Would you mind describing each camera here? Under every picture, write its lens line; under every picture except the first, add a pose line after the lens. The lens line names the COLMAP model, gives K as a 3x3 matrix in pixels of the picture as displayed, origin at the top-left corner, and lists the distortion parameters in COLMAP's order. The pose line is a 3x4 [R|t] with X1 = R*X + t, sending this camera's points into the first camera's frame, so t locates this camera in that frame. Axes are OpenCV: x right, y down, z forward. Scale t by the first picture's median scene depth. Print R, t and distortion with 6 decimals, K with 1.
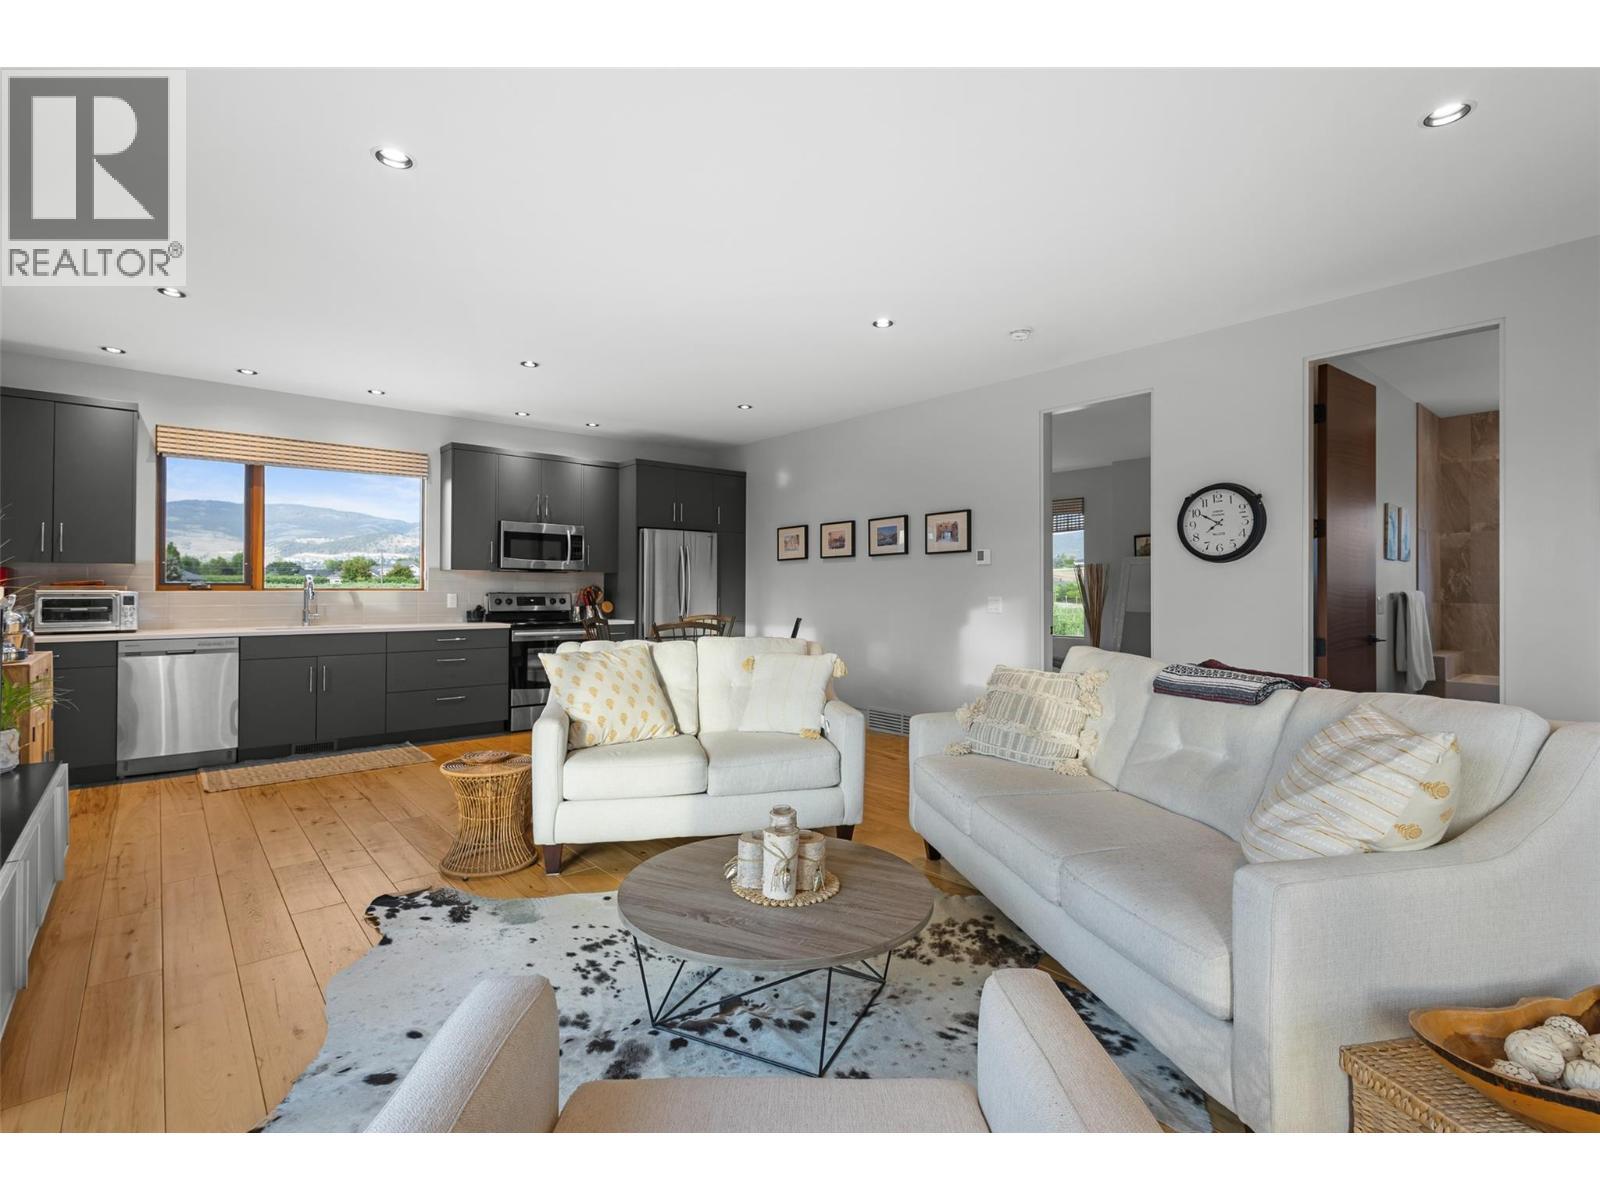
lens RADIAL K [[749.4, 0, 795.2], [0, 749.4, 585.7], [0, 0, 1]] dist [0.006184, 0.000730]
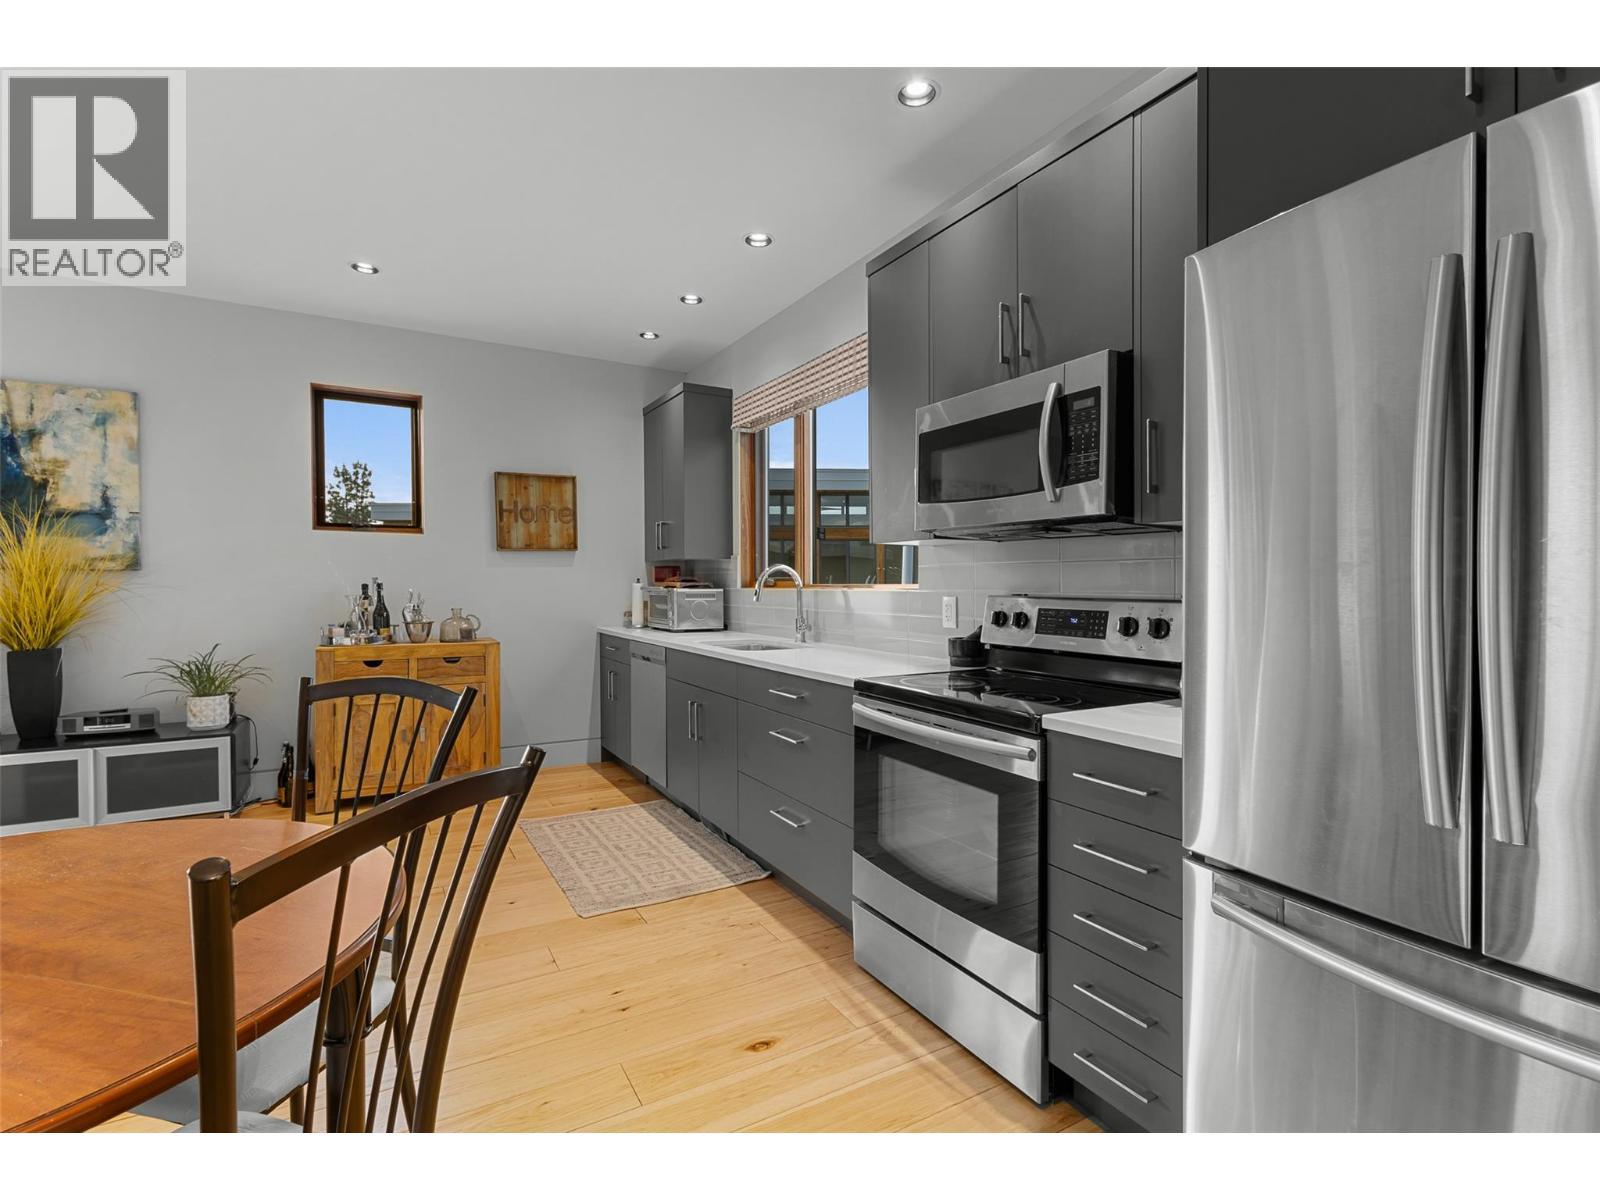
lens RADIAL K [[749.4, 0, 806.7], [0, 749.4, 596.5], [0, 0, 1]] dist [0.006184, 0.000730]
pose [[-0.187752, 0.015507, -0.982094, -0.001793], [0.003708, 0.999879, 0.015079, 0.003644], [0.982210, -0.000811, -0.187787, 1.045248]]
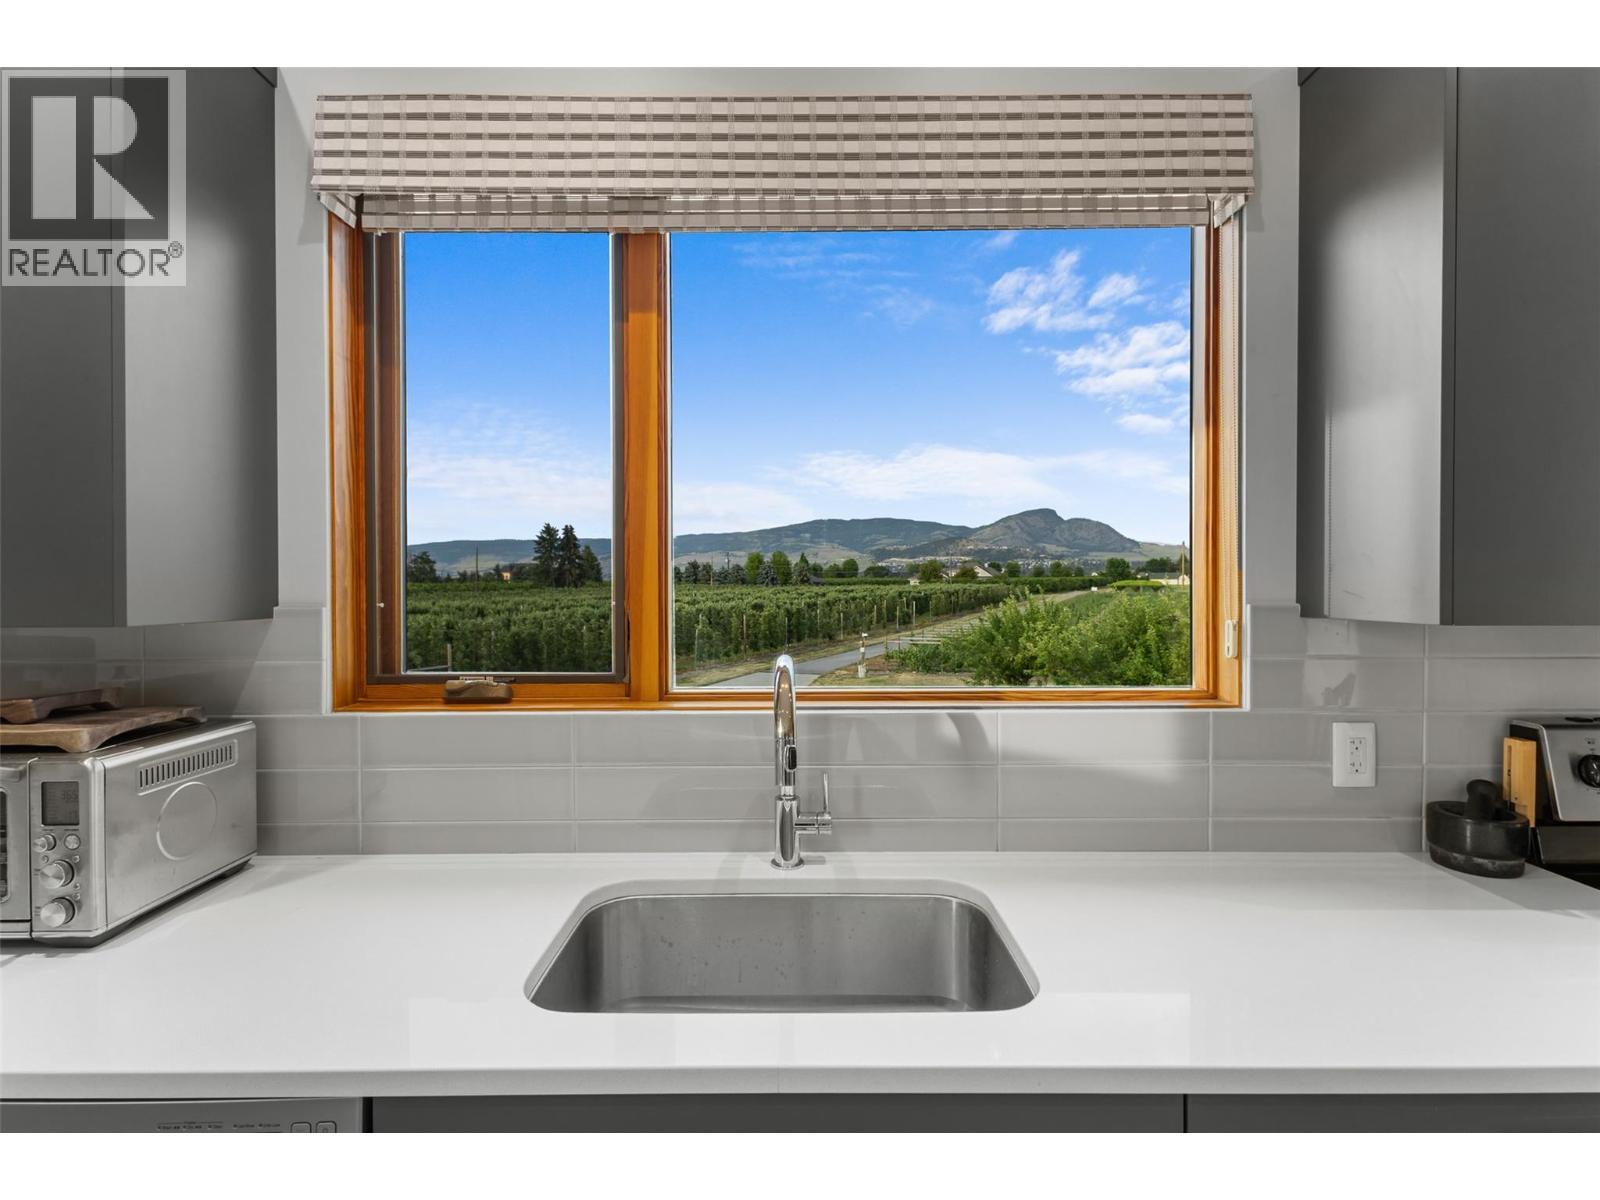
lens RADIAL K [[749.4, 0, 791.4], [0, 749.4, 589.0], [0, 0, 1]] dist [0.006184, 0.000730]
pose [[0.757031, -0.002326, -0.653374, -0.457513], [0.005967, 0.999977, 0.003353, -0.031496], [0.653351, -0.006436, 0.757028, 0.759936]]
